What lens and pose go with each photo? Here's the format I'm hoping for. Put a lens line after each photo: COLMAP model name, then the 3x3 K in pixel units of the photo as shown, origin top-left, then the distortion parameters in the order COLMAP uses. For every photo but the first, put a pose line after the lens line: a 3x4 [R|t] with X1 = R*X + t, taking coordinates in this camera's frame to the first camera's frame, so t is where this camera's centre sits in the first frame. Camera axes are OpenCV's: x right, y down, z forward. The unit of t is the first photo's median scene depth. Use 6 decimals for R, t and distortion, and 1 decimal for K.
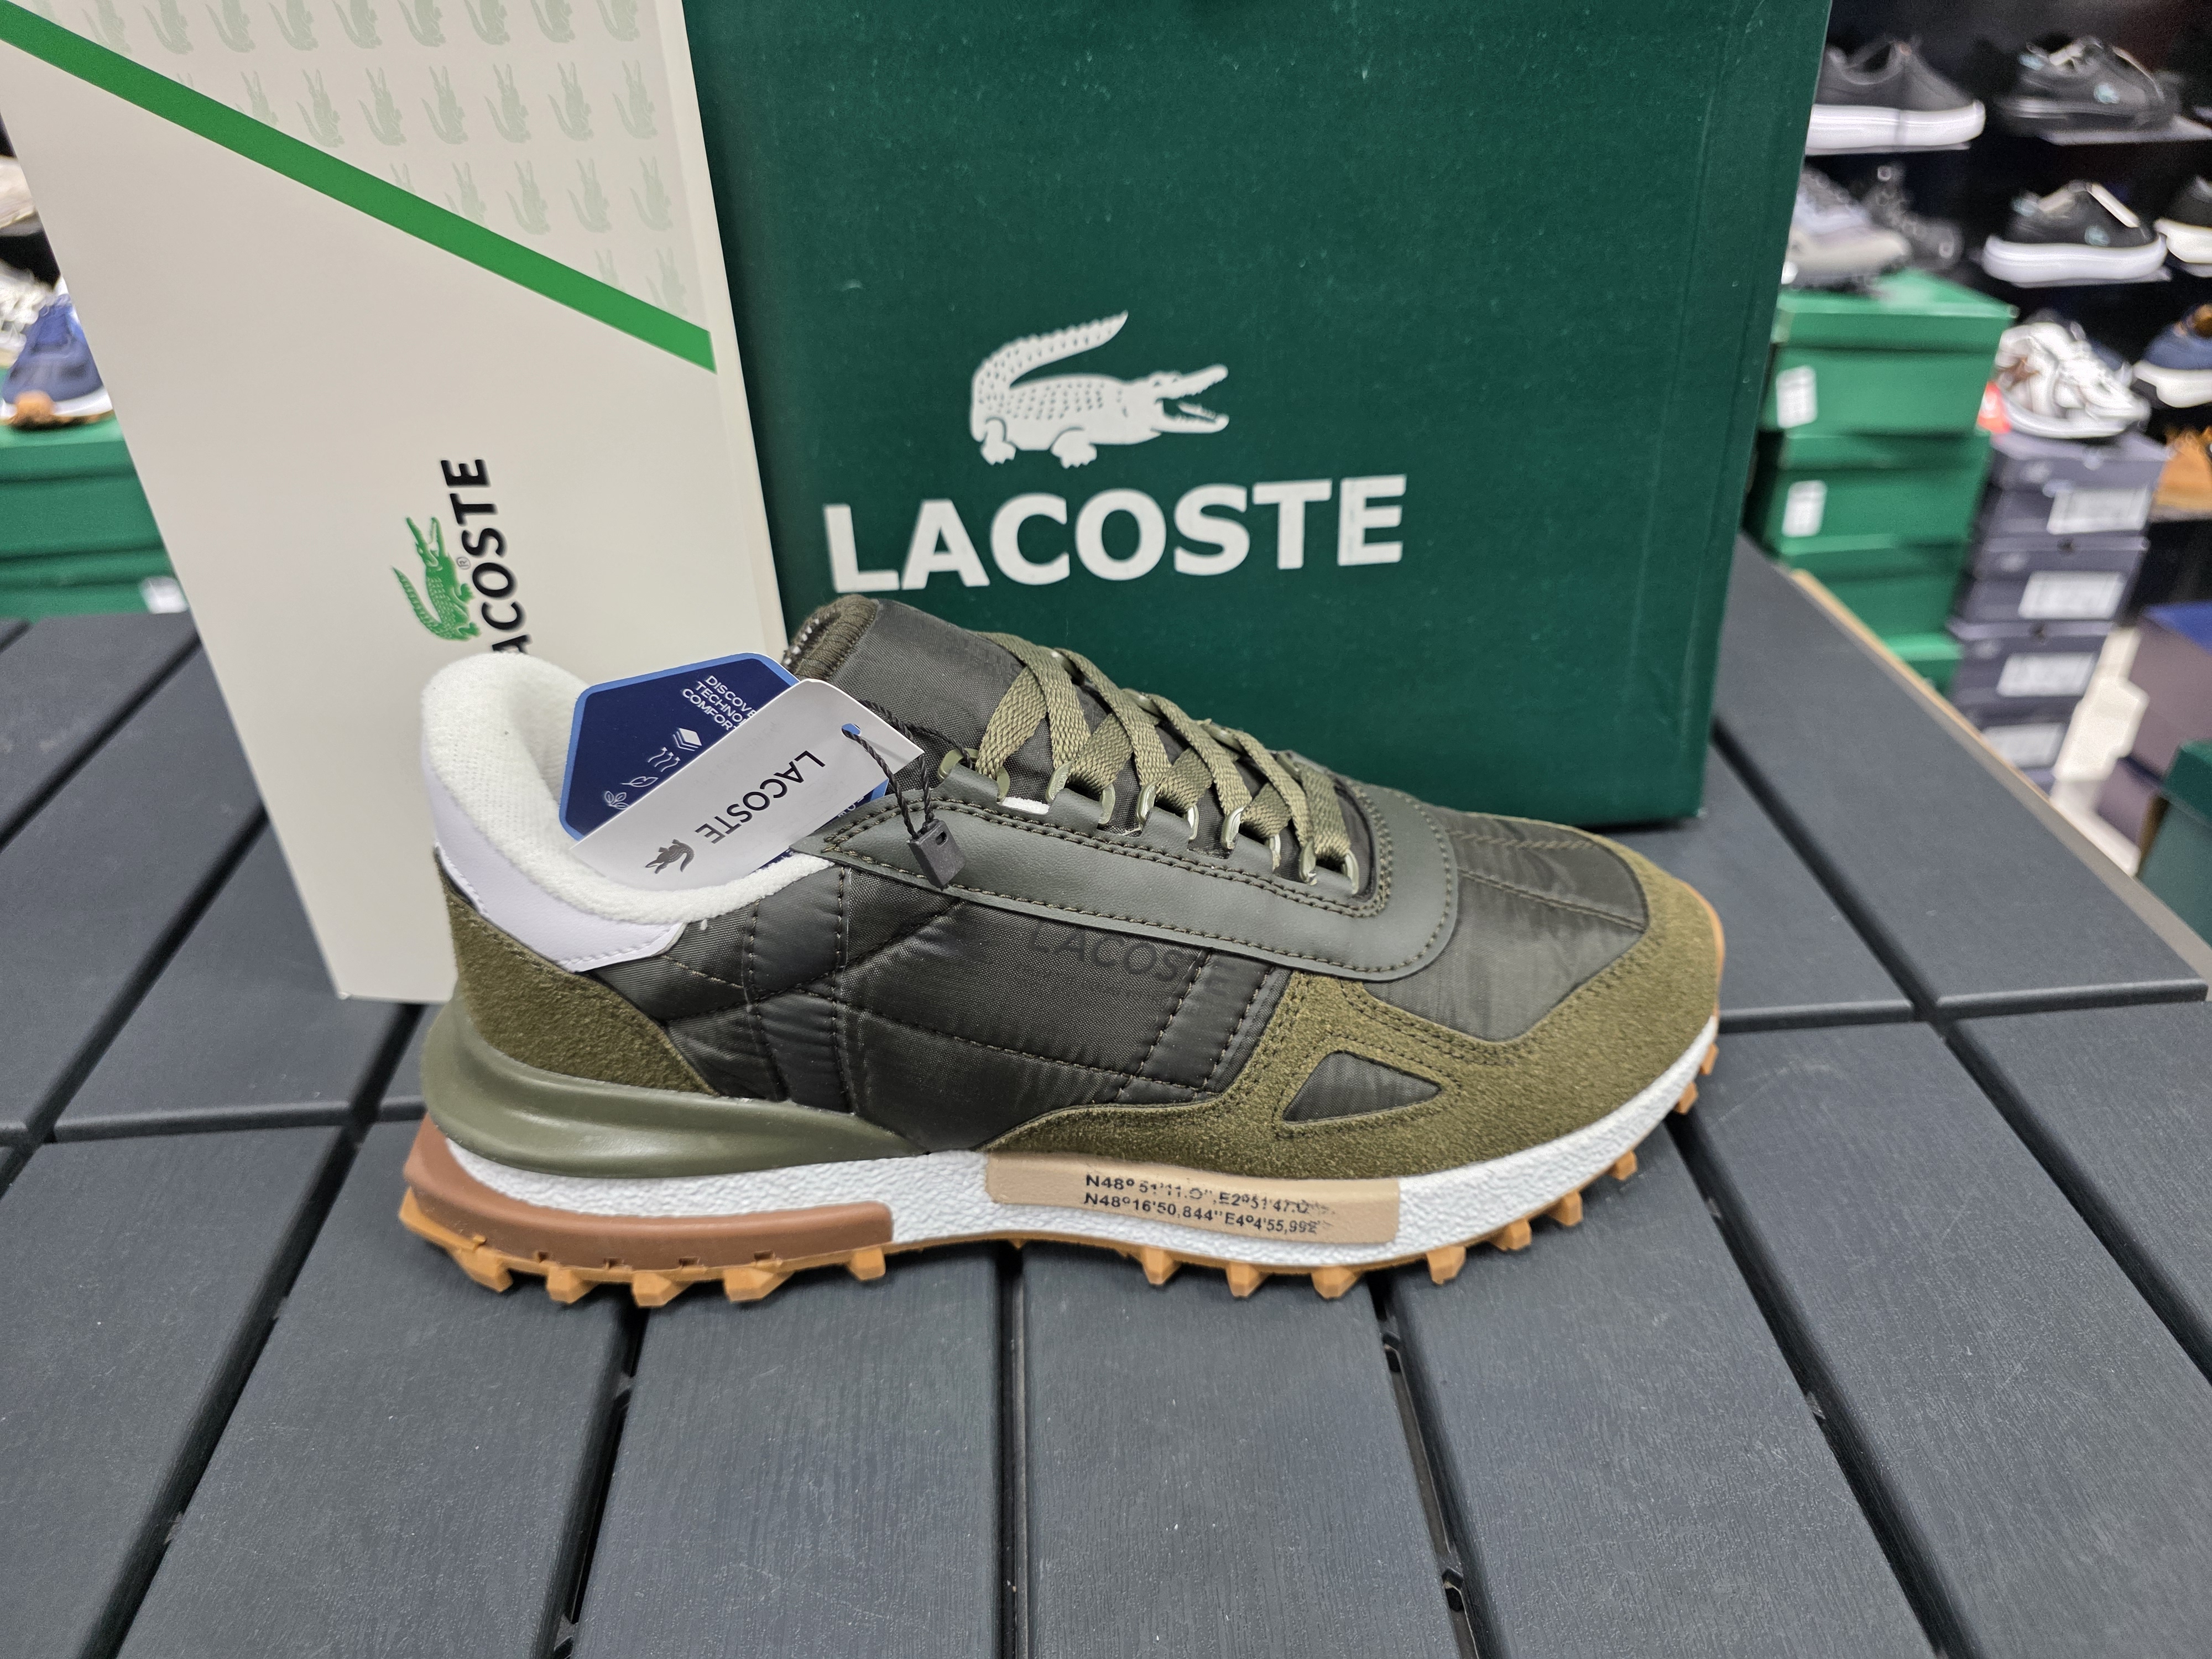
lens RADIAL K [[1656.2, 0, 1135.7], [0, 1656.2, 834.5], [0, 0, 1]] dist [-0.000978, -0.016678]
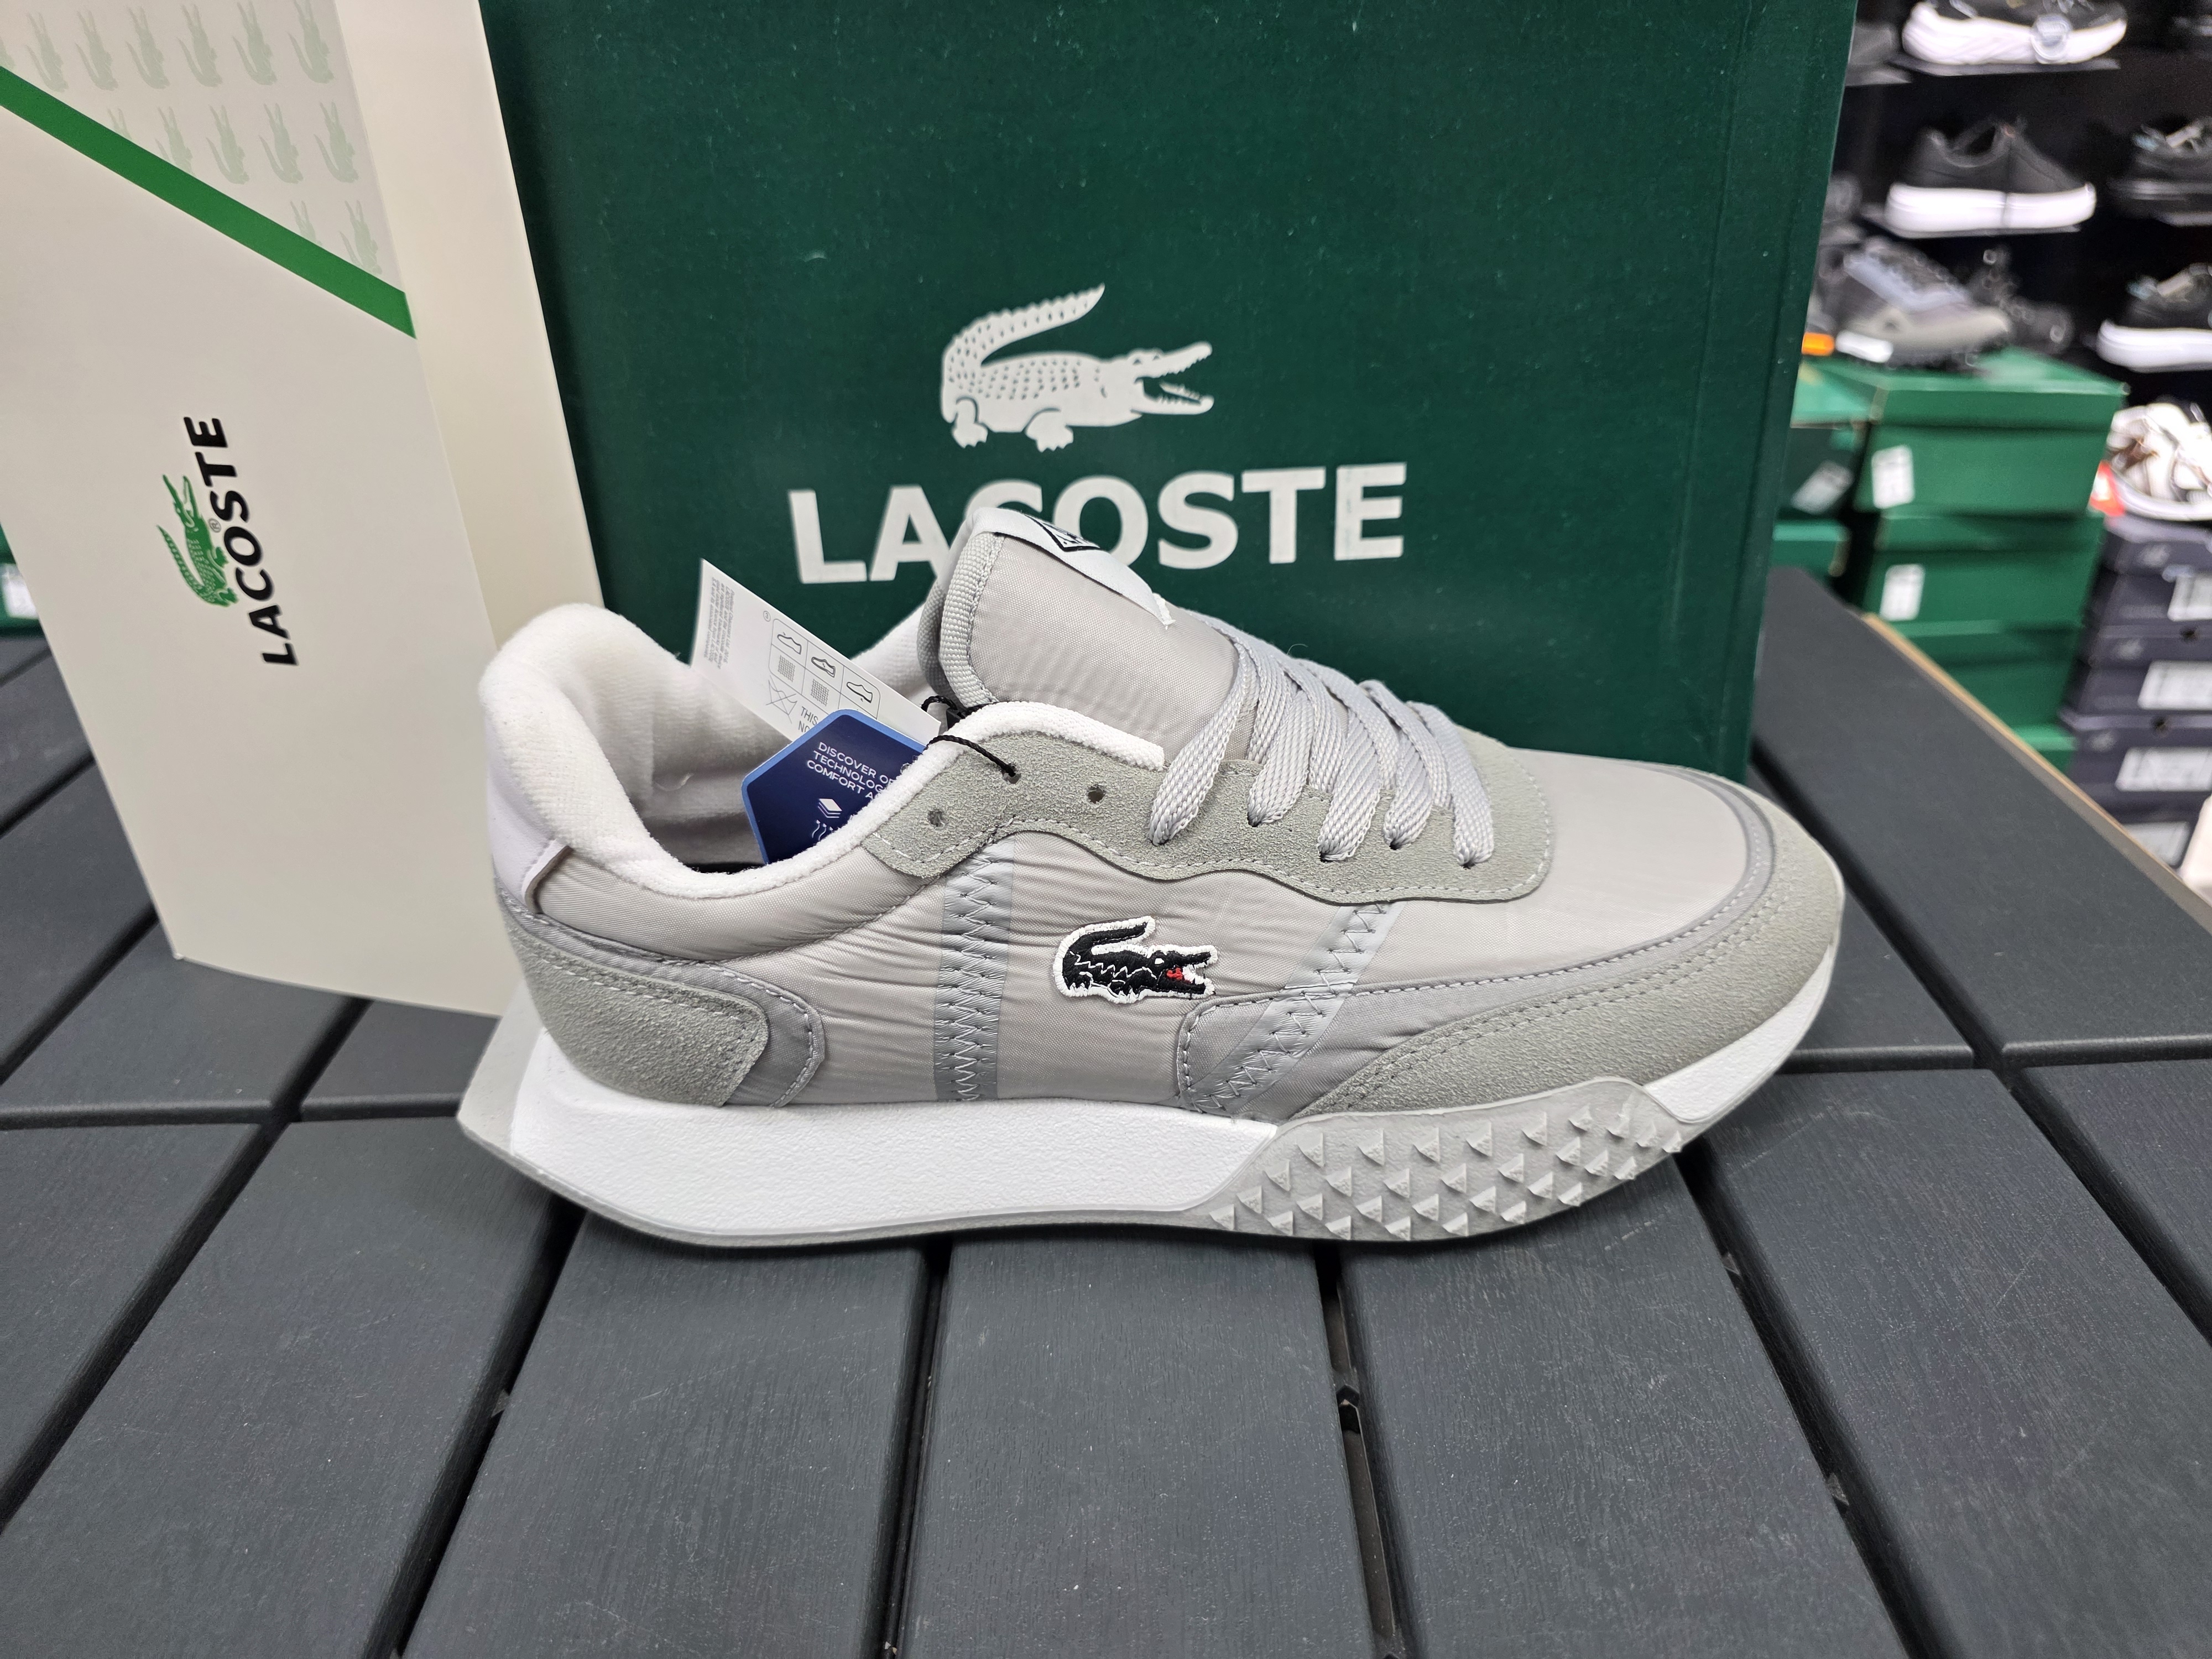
lens RADIAL K [[1647.2, 0, 1112.3], [0, 1647.2, 841.1], [0, 0, 1]] dist [-0.004712, -0.009770]
pose [[0.996921, 0.020053, -0.075811, 0.085492], [-0.024549, 0.997965, -0.058848, 0.063137], [0.074476, 0.060528, 0.995384, 0.093639]]
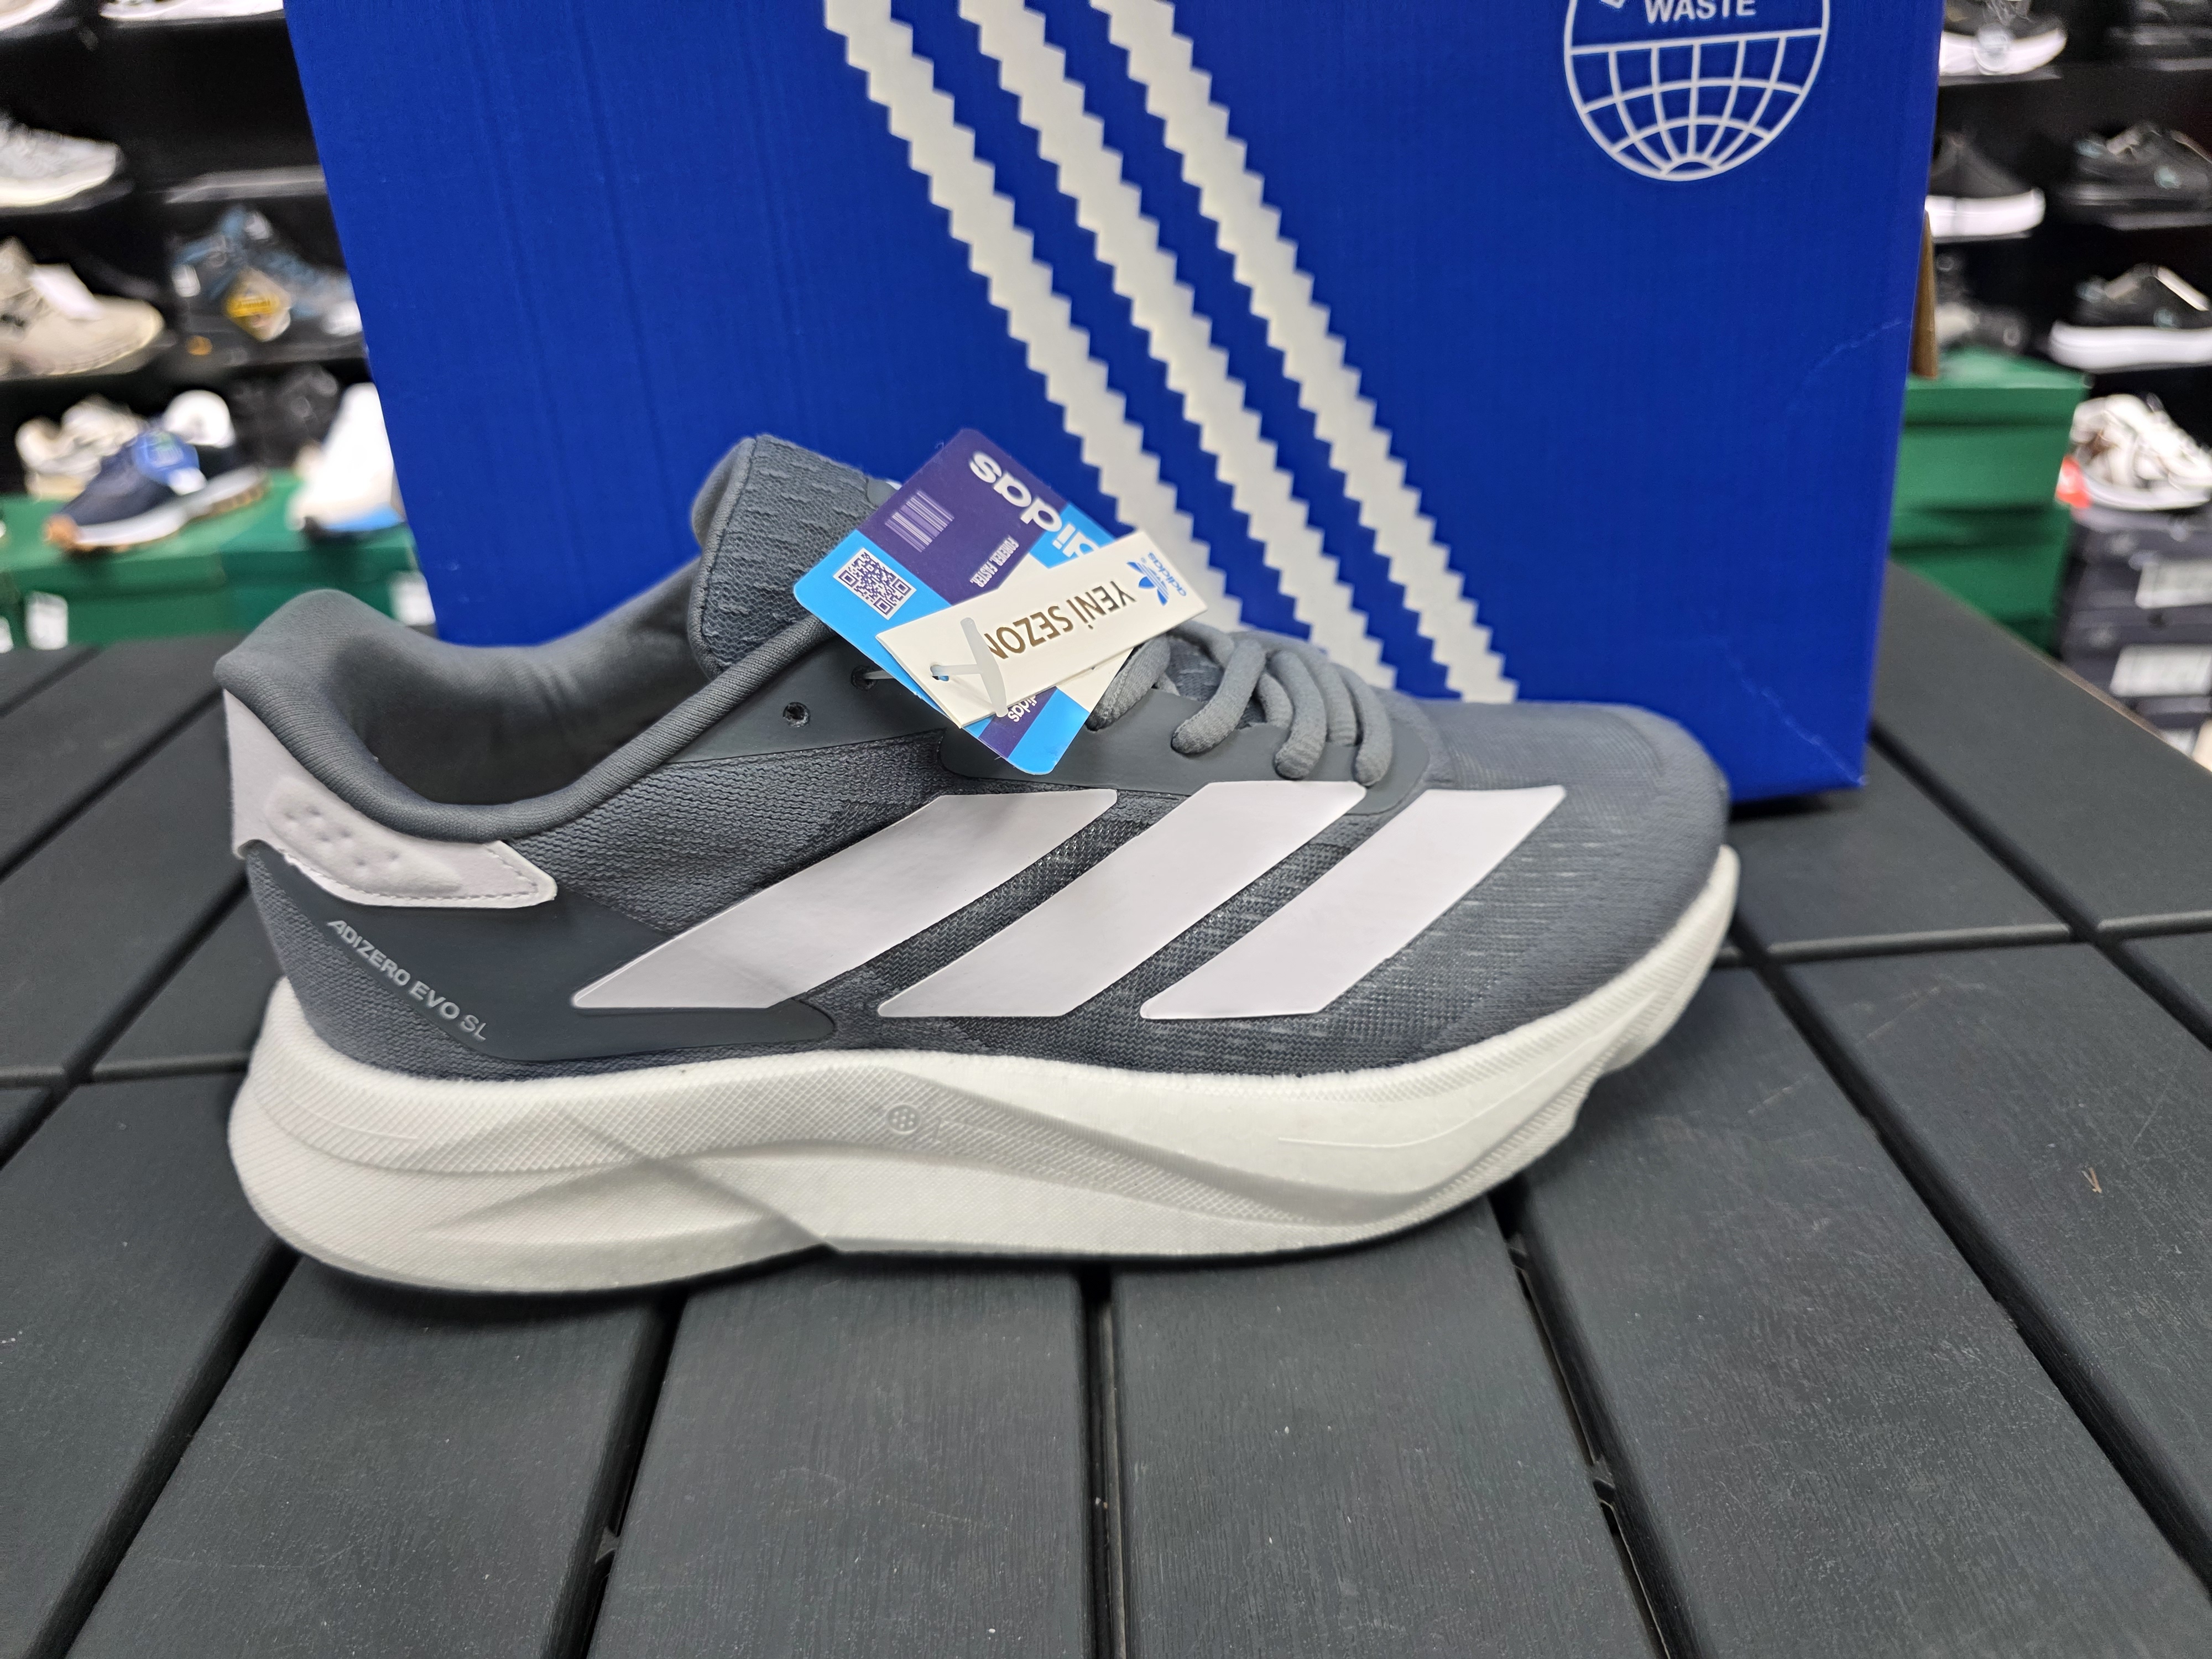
lens RADIAL K [[1662.3, 0, 1115.8], [0, 1662.3, 859.5], [0, 0, 1]] dist [-0.010669, -0.009311]
pose [[0.998775, -0.016134, -0.046779, -0.017146], [0.012284, 0.996602, -0.081445, 0.155029], [0.047934, 0.080770, 0.995579, 0.069839]]
